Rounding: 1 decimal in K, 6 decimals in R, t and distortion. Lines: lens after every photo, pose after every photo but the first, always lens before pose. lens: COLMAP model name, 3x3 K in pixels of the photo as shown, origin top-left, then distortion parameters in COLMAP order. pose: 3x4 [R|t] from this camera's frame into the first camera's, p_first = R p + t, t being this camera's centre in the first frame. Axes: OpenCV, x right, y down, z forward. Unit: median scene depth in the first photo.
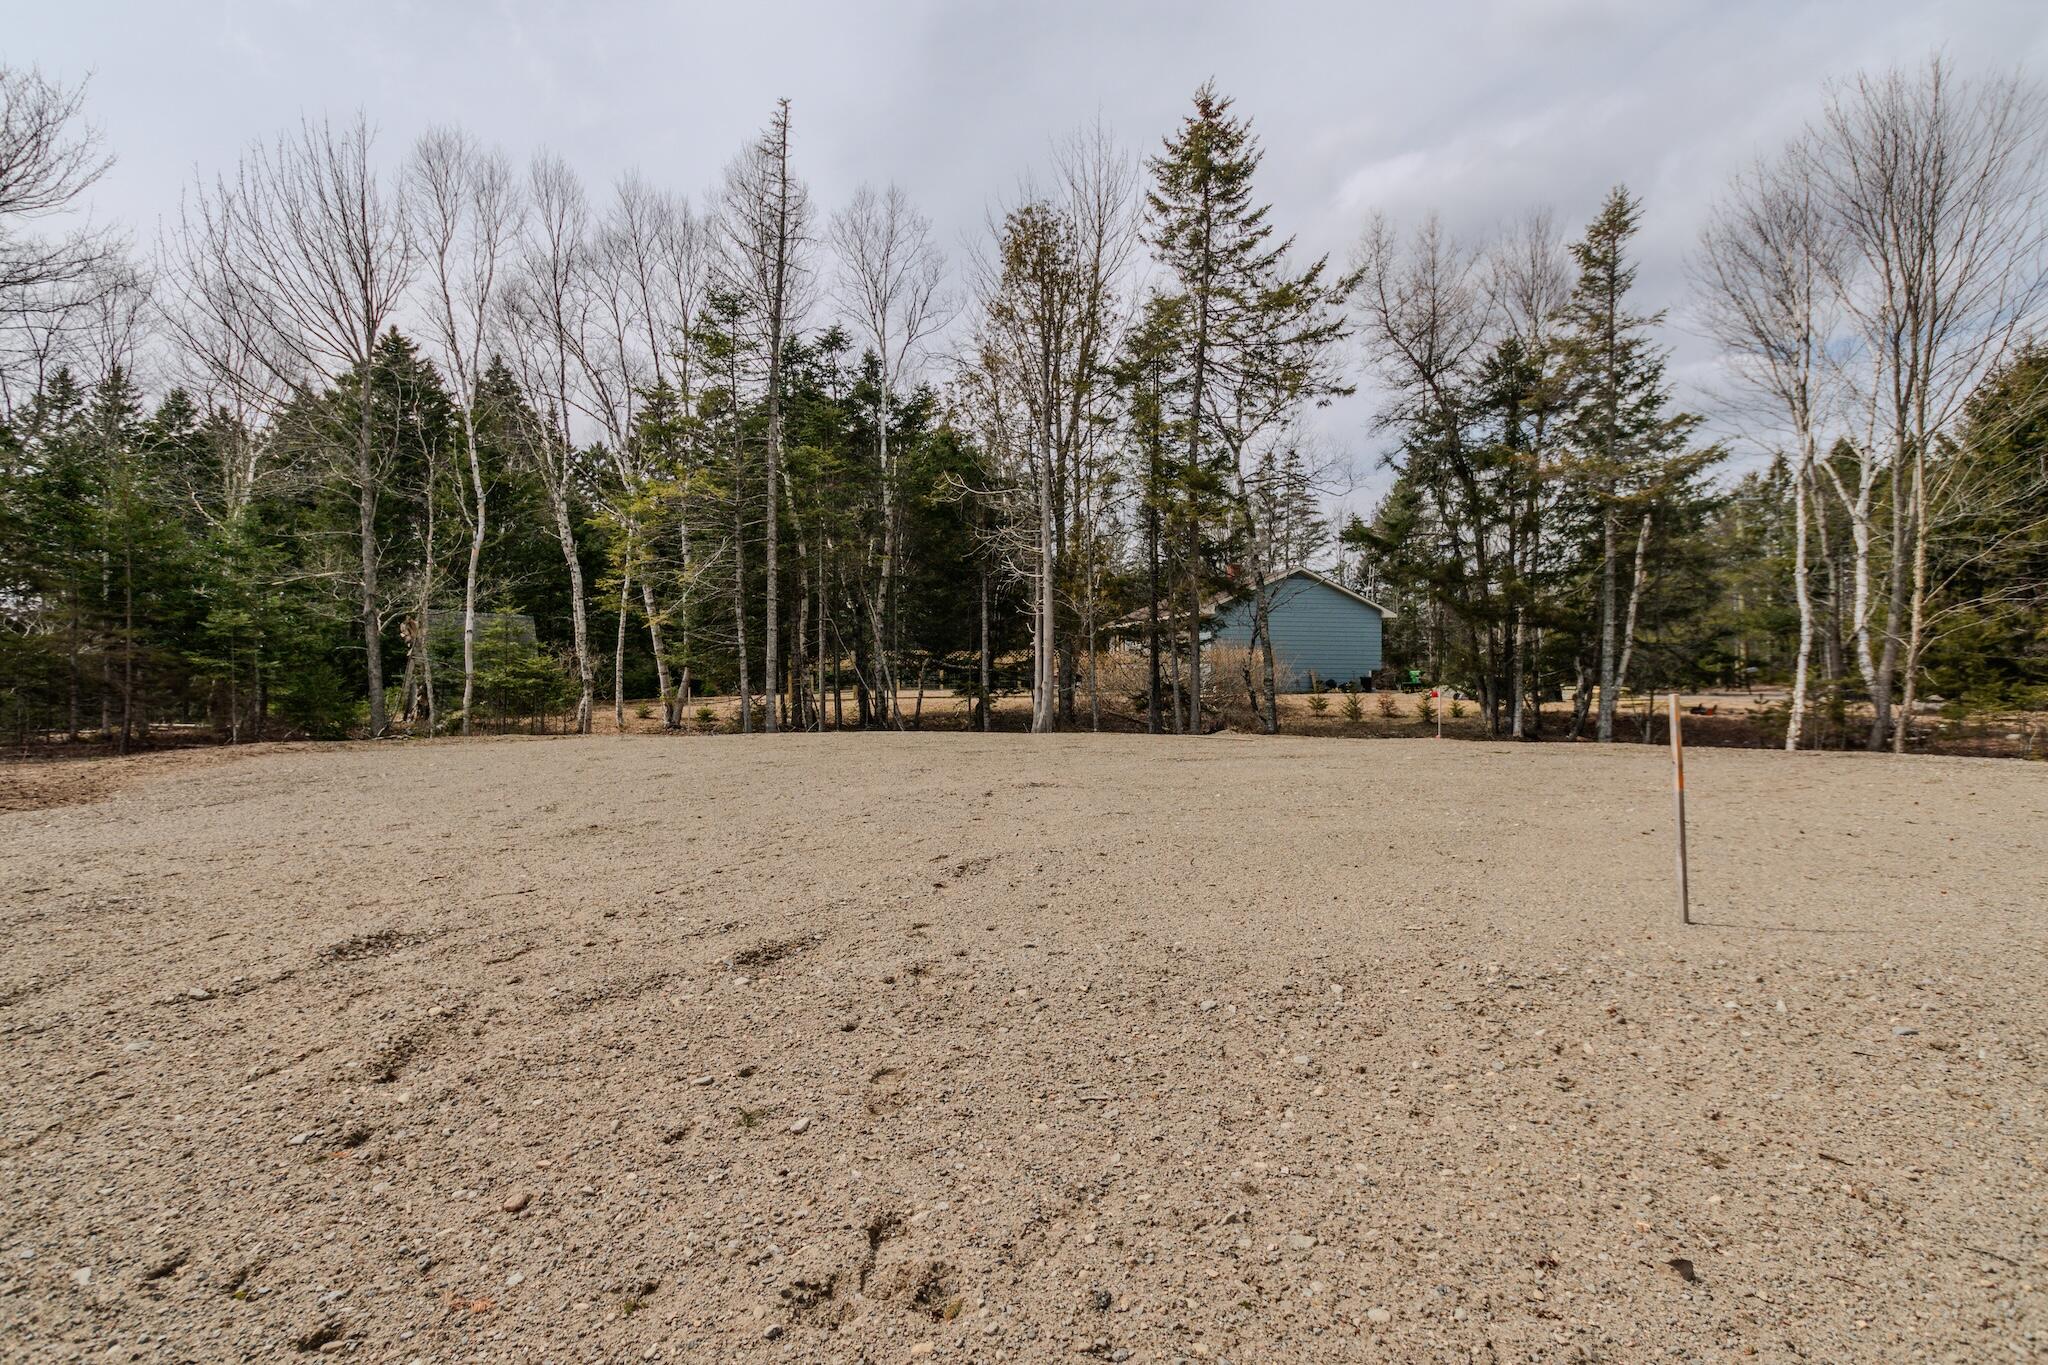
lens RADIAL K [[1009.2, 0, 1024.0], [0, 1009.2, 682.5], [0, 0, 1]] dist [0.024875, 0.000256]
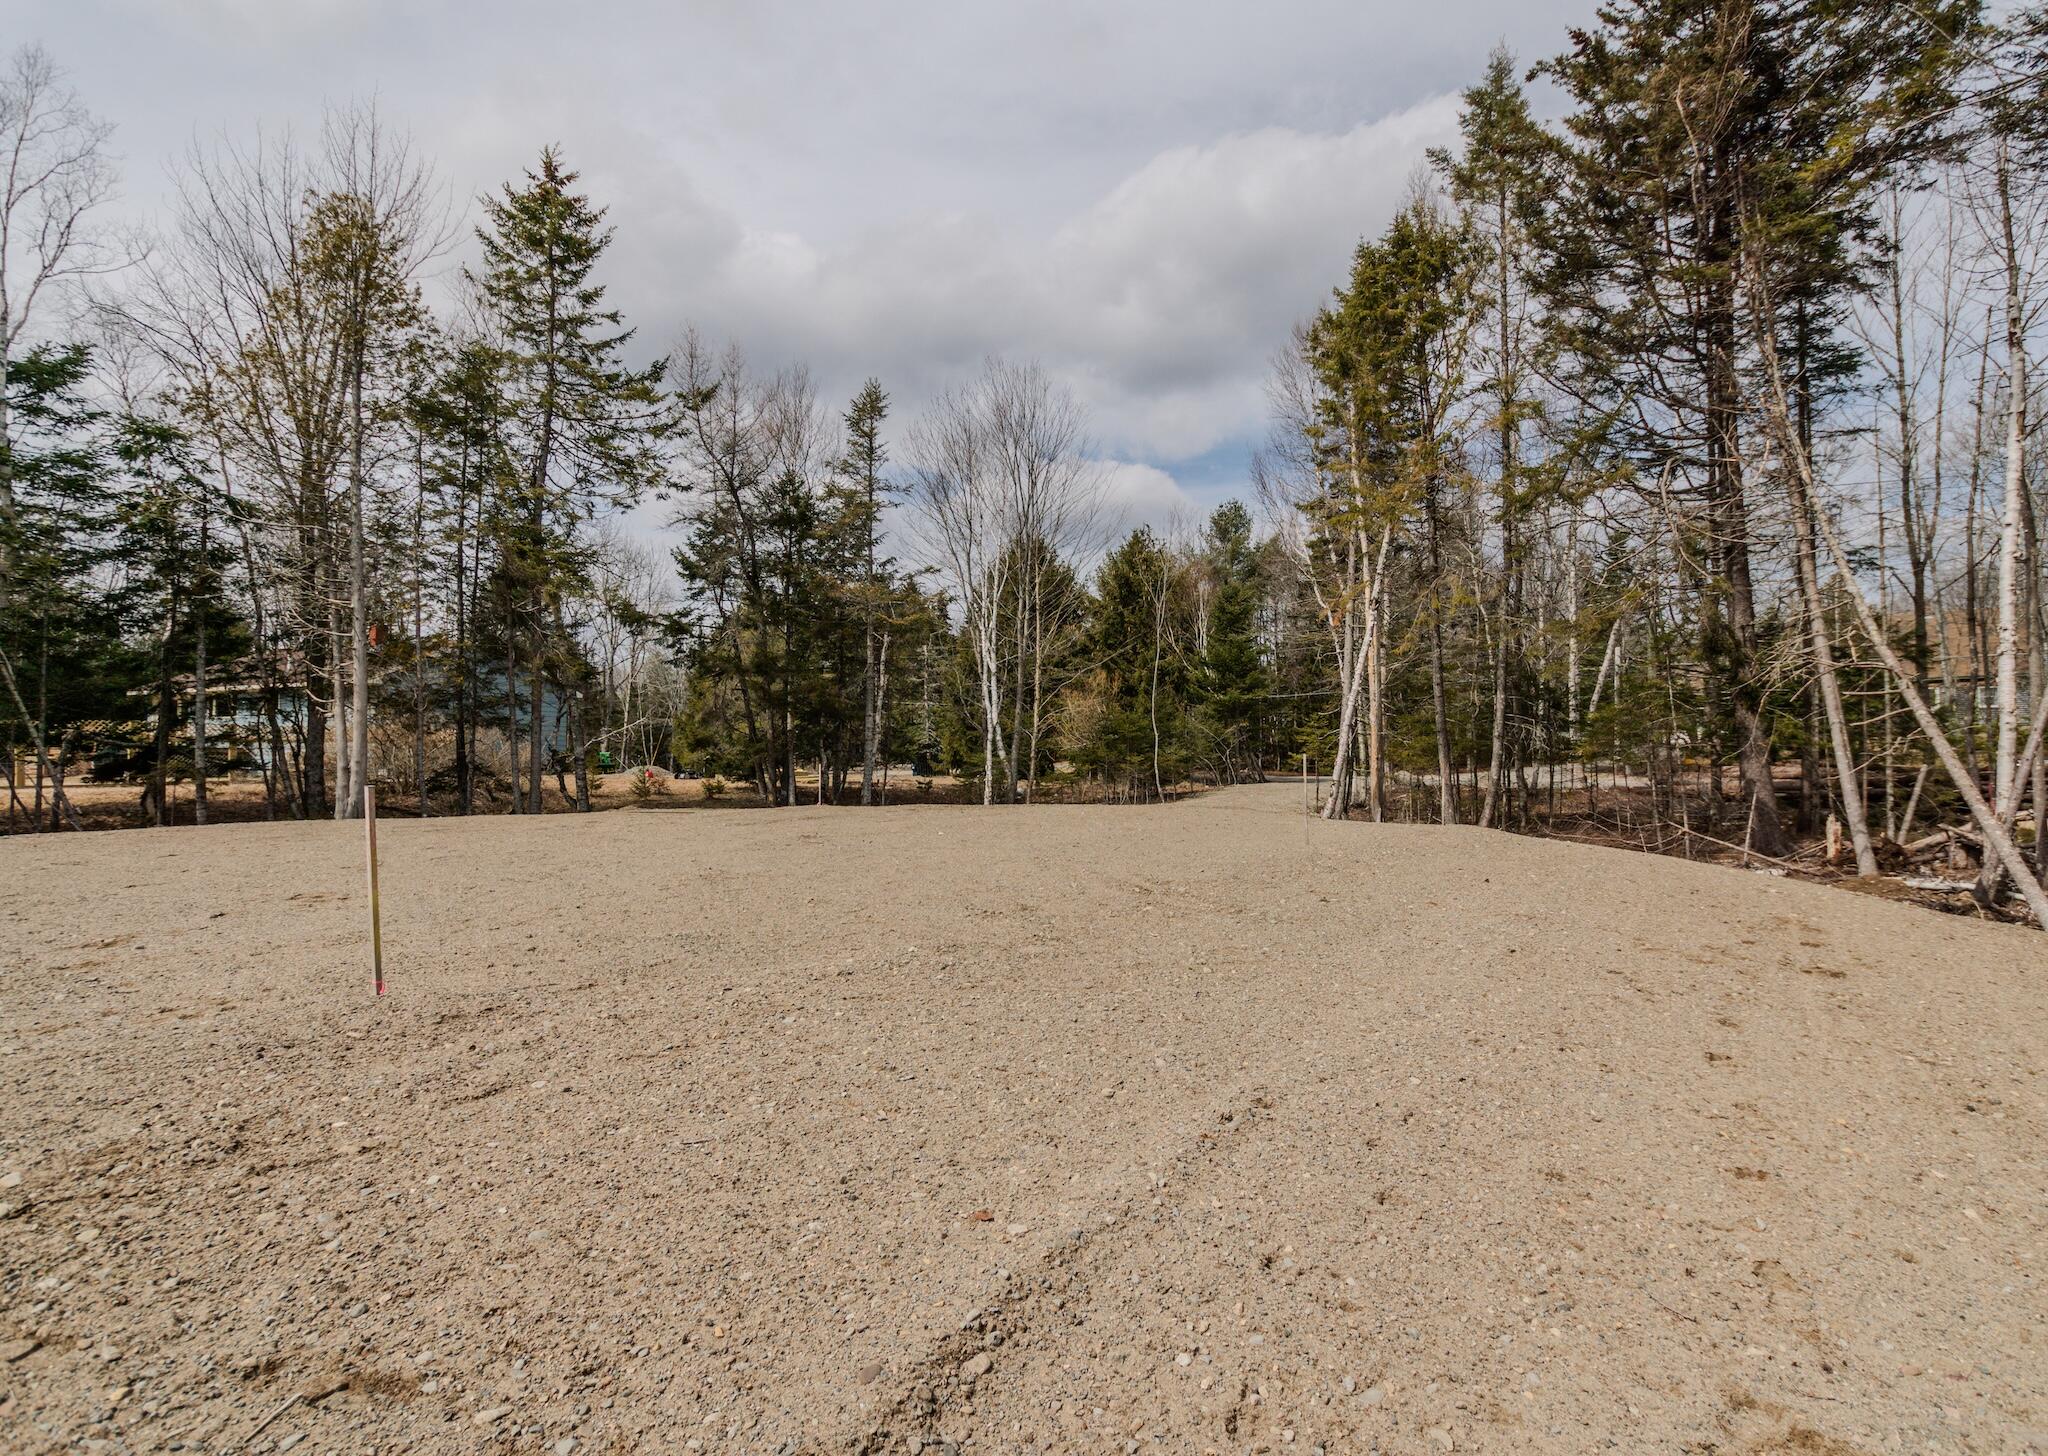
lens RADIAL K [[1044.3, 0, 1024.0], [0, 1044.3, 728.0], [0, 0, 1]] dist [0.002760, 0.000177]
pose [[0.607641, 0.022385, 0.793896, -0.328627], [0.001819, 0.999561, -0.029576, -0.001290], [-0.794210, 0.019415, 0.607333, 0.042696]]
